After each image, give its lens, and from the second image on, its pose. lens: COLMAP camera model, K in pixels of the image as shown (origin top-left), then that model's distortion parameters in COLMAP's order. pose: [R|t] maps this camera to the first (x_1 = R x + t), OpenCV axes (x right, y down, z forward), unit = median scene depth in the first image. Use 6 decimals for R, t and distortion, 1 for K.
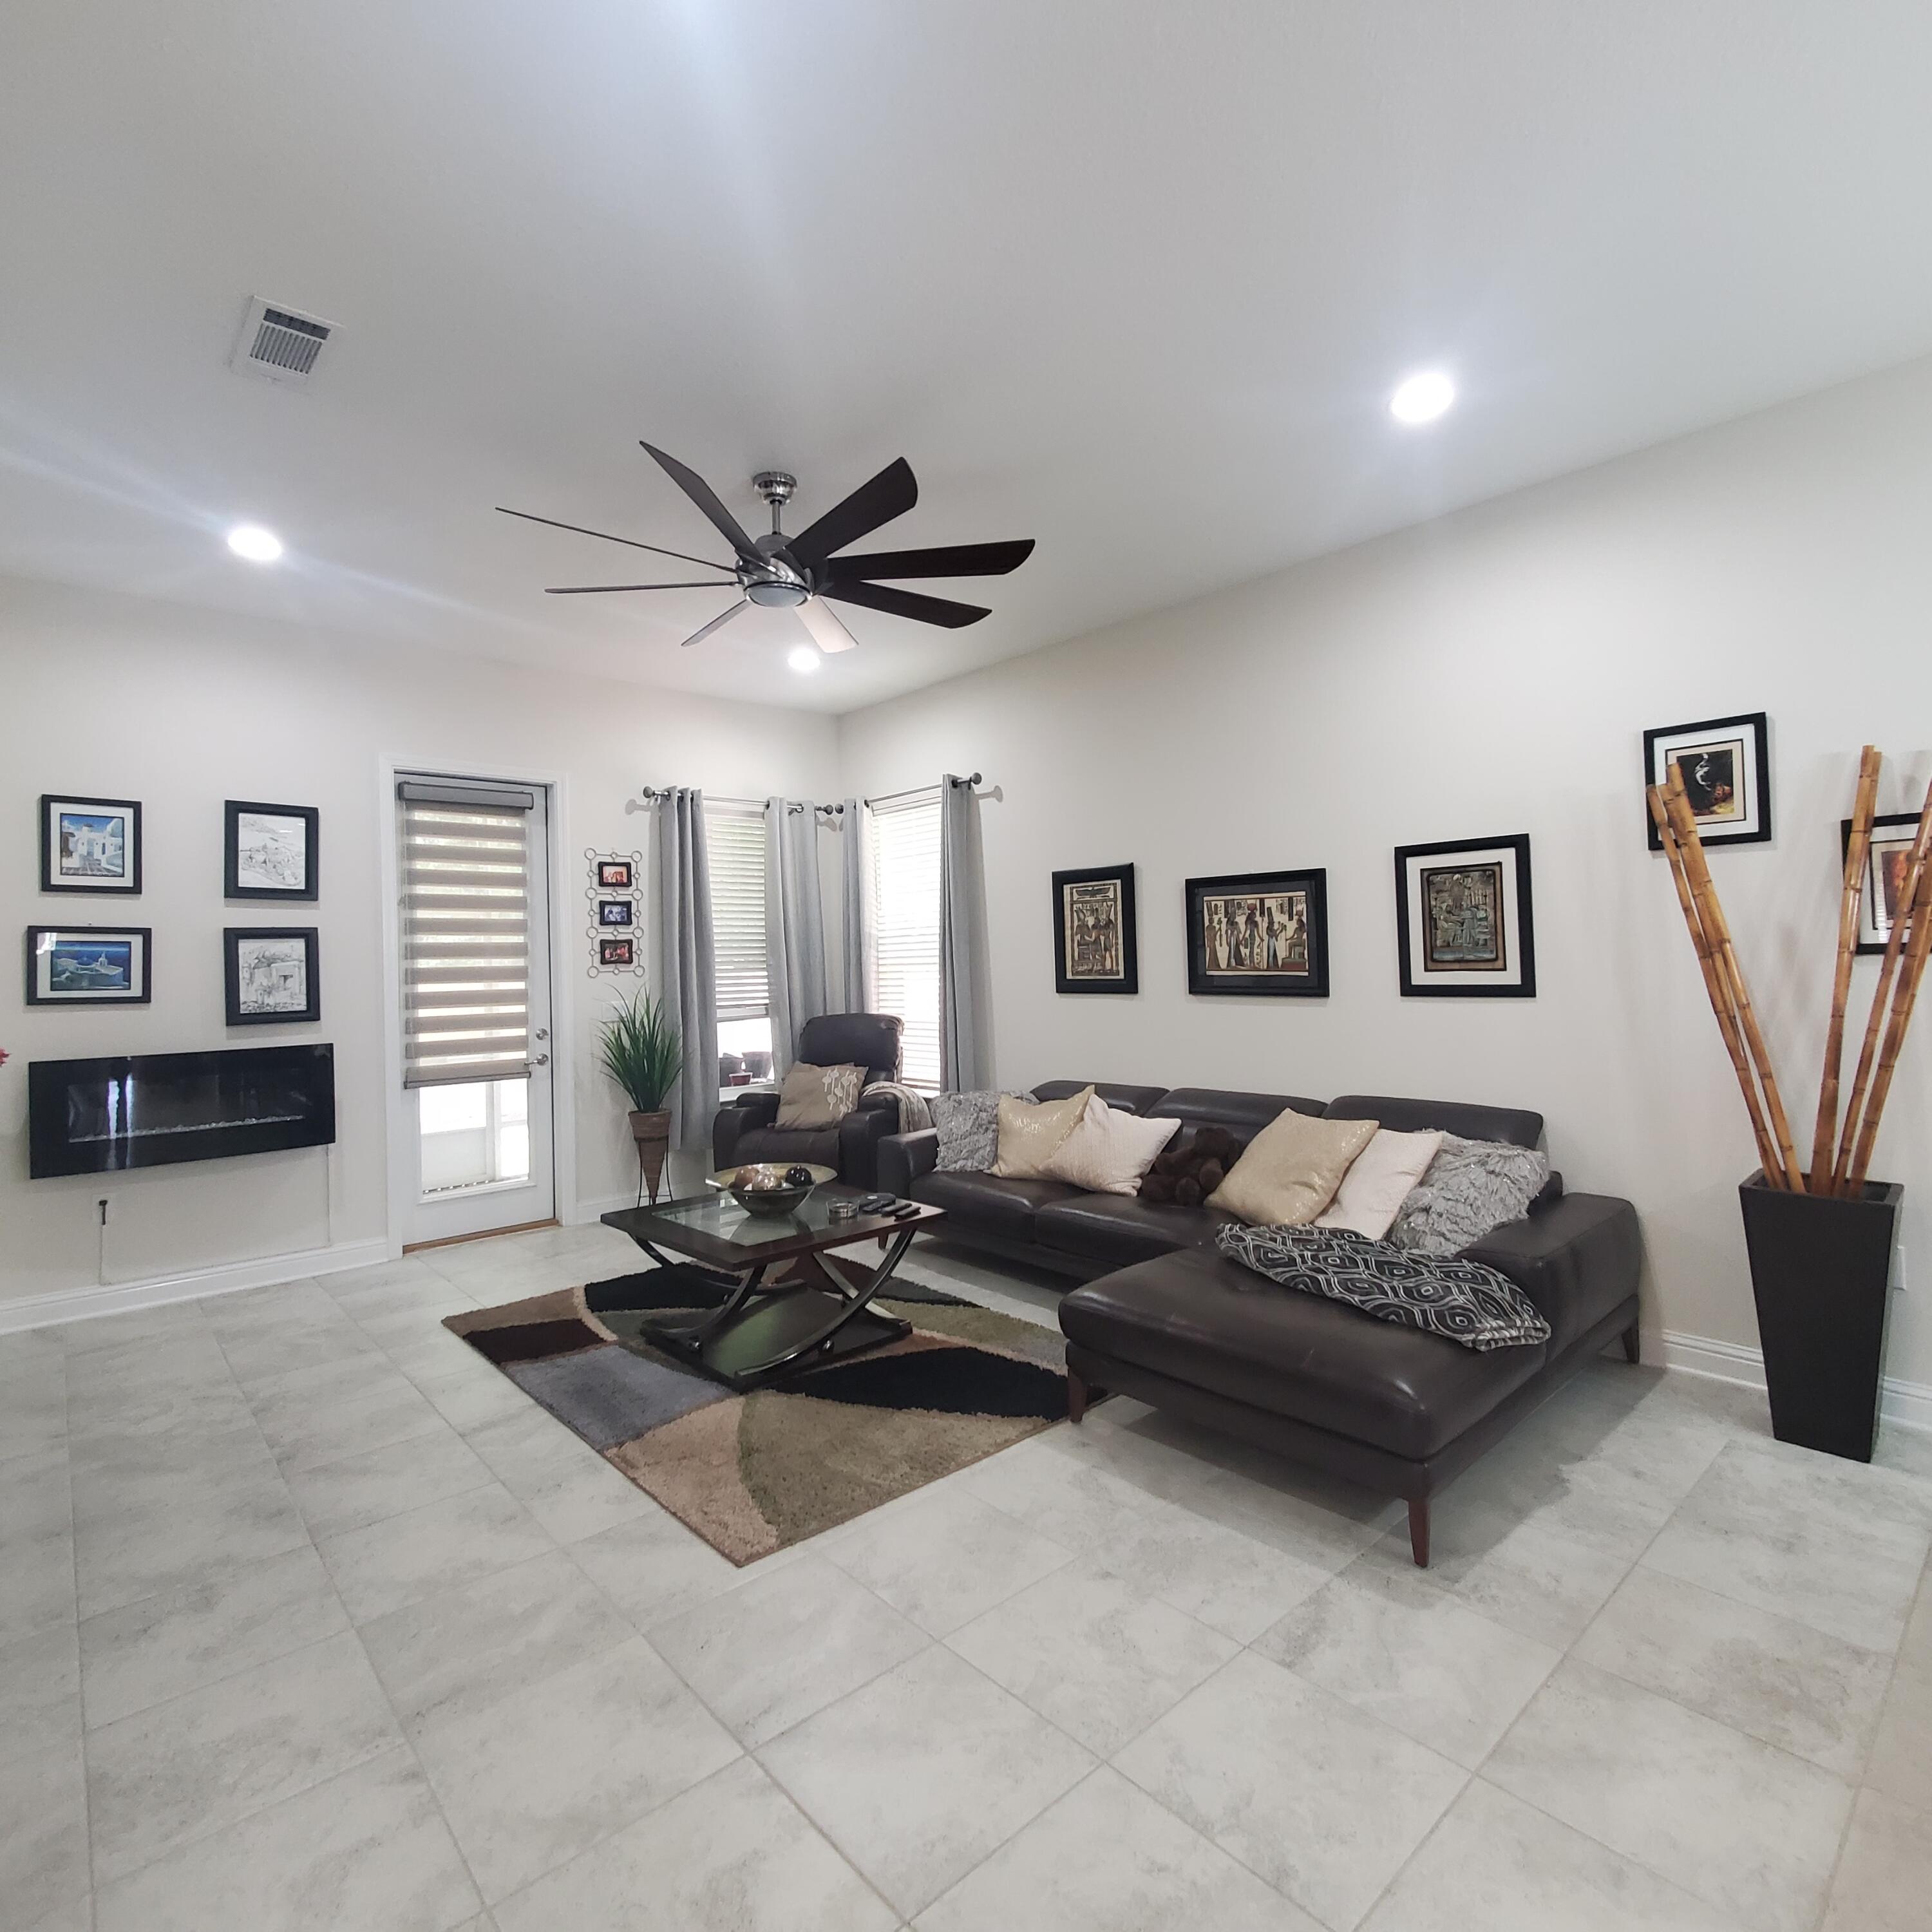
lens RADIAL K [[1023.9, 0, 948.0], [0, 1023.9, 953.7], [0, 0, 1]] dist [0.001788, -0.003394]
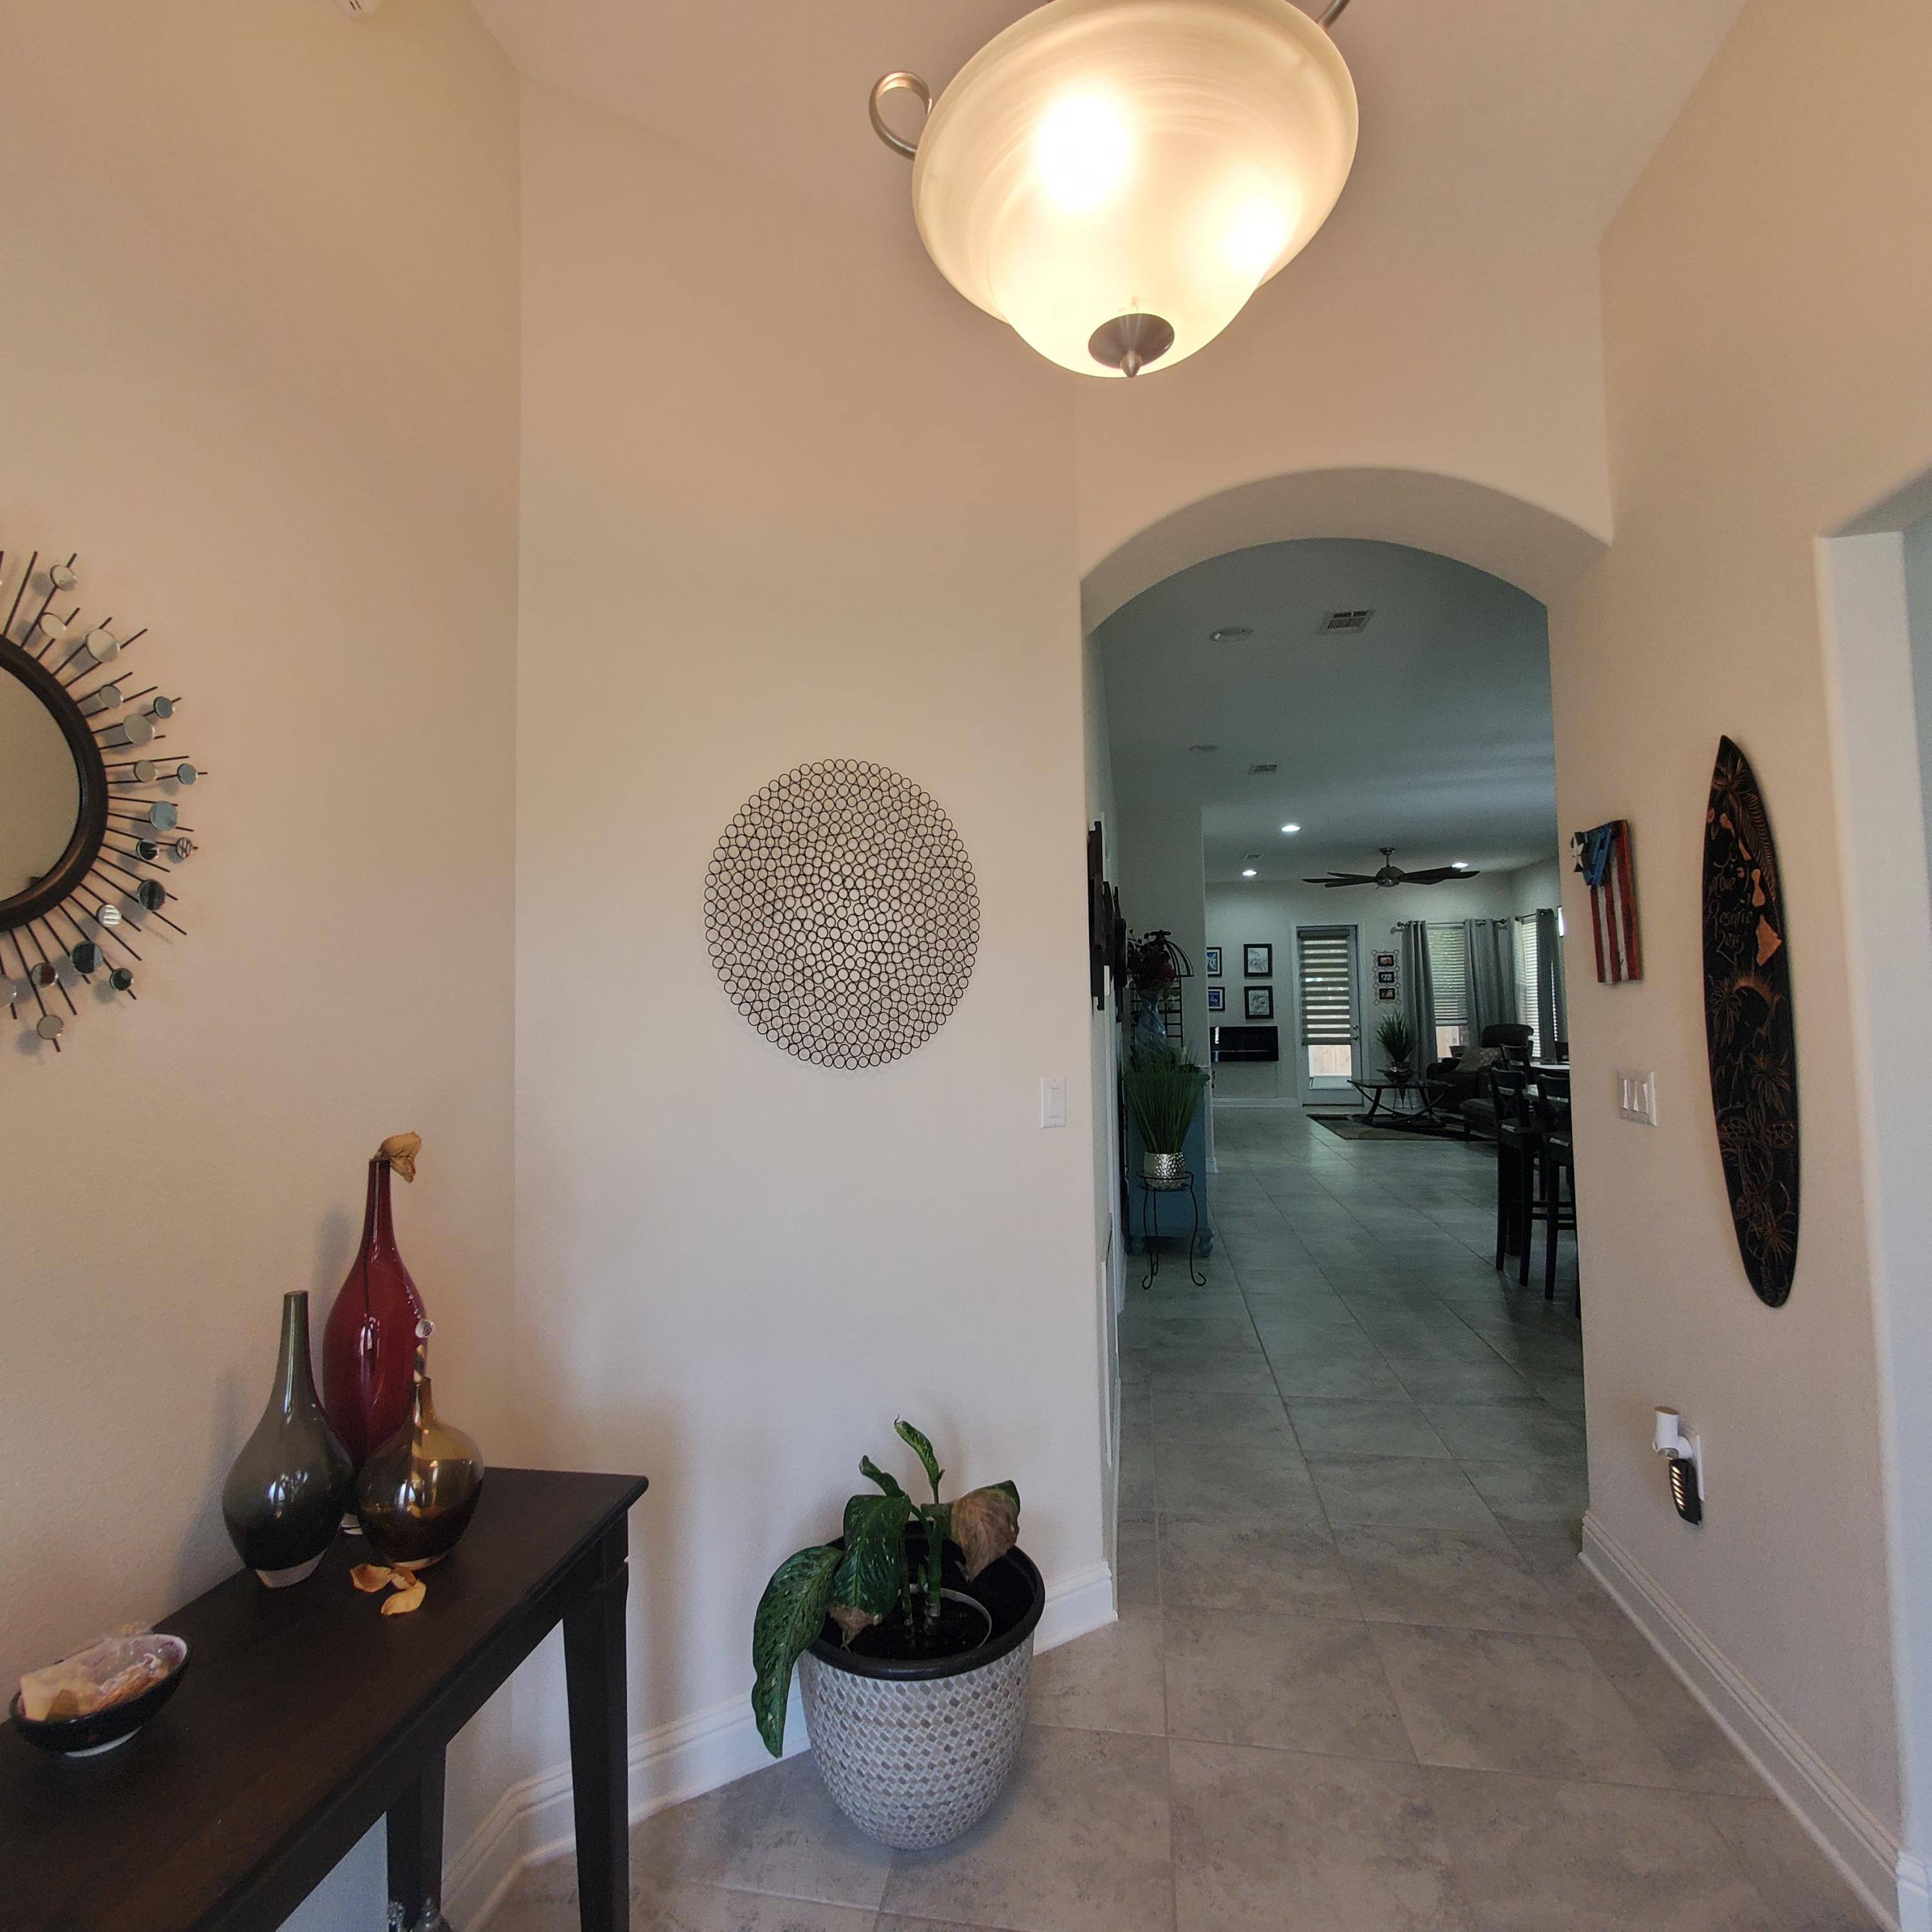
lens RADIAL K [[1023.9, 0, 933.3], [0, 1023.9, 940.6], [0, 0, 1]] dist [0.001788, -0.003394]
pose [[0.609937, -0.037902, -0.791543, 1.165076], [0.005910, 0.999045, -0.043283, -0.036031], [0.792428, 0.021722, 0.609579, -1.619732]]
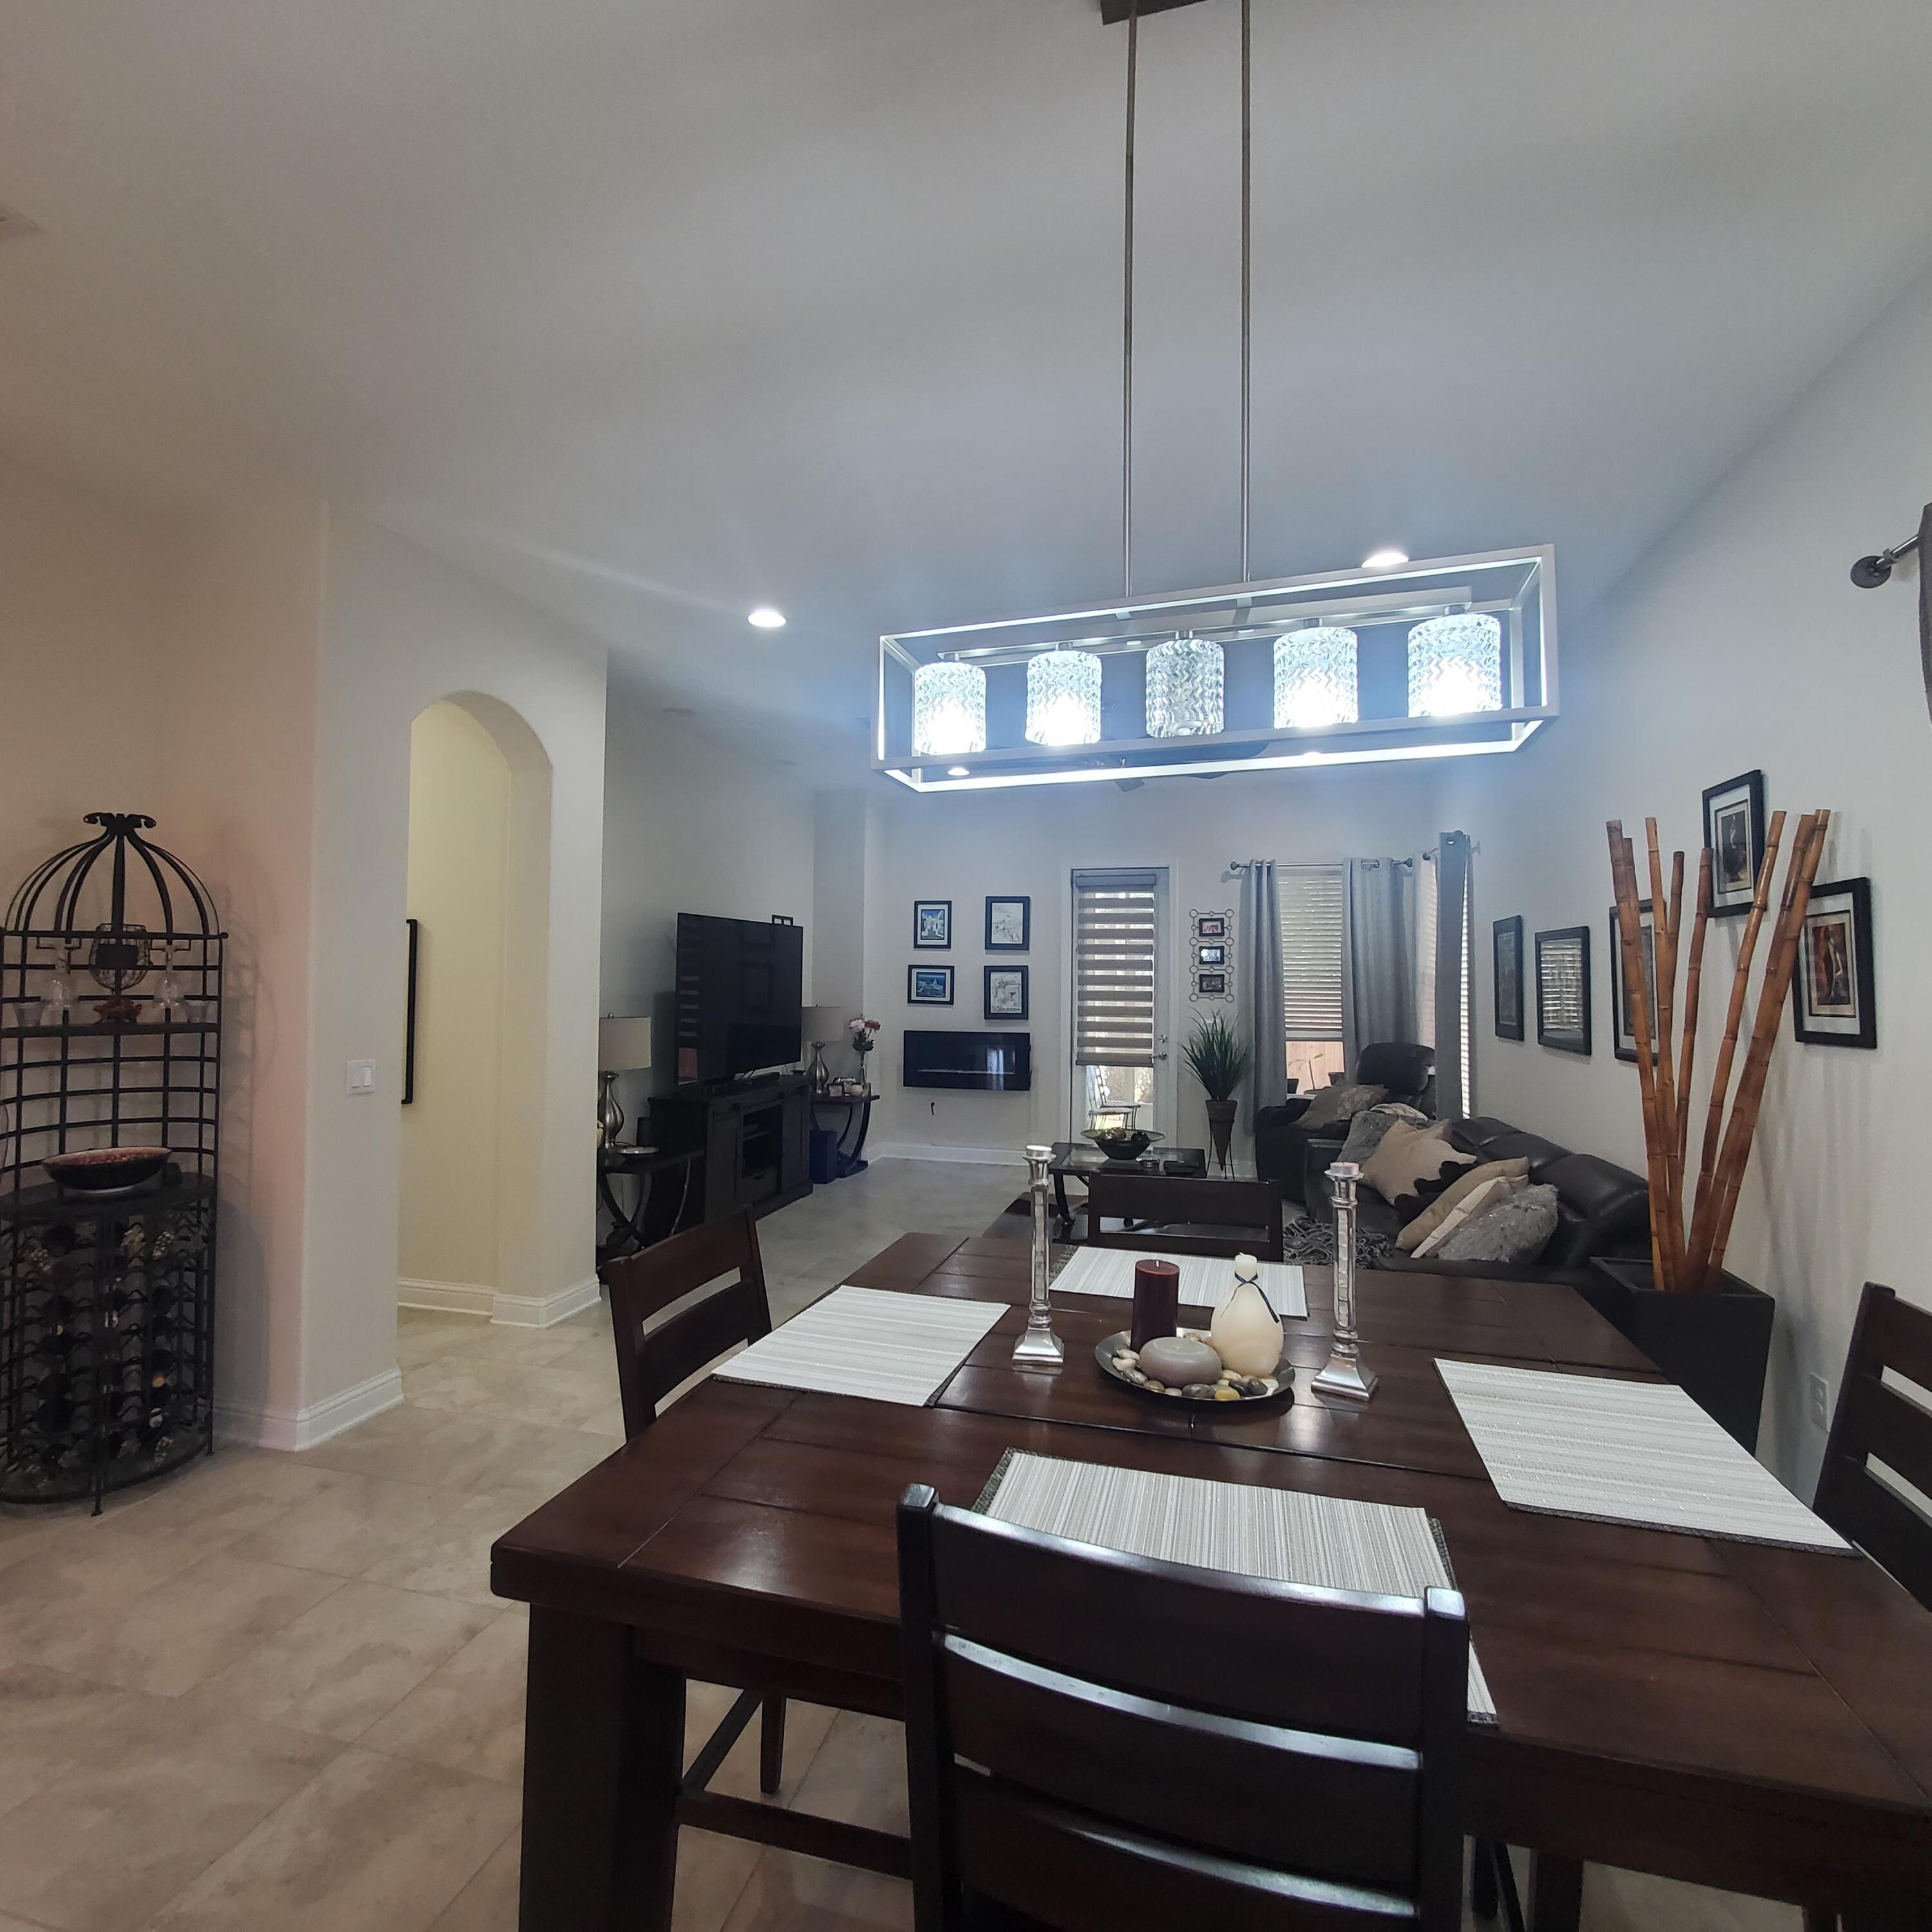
lens RADIAL K [[1023.9, 0, 949.4], [0, 1023.9, 953.2], [0, 0, 1]] dist [0.001788, -0.003394]
pose [[0.548642, 0.005871, -0.836037, 0.822348], [-0.015370, 0.999877, -0.003066, -0.042479], [0.835916, 0.014532, 0.548665, -0.067741]]
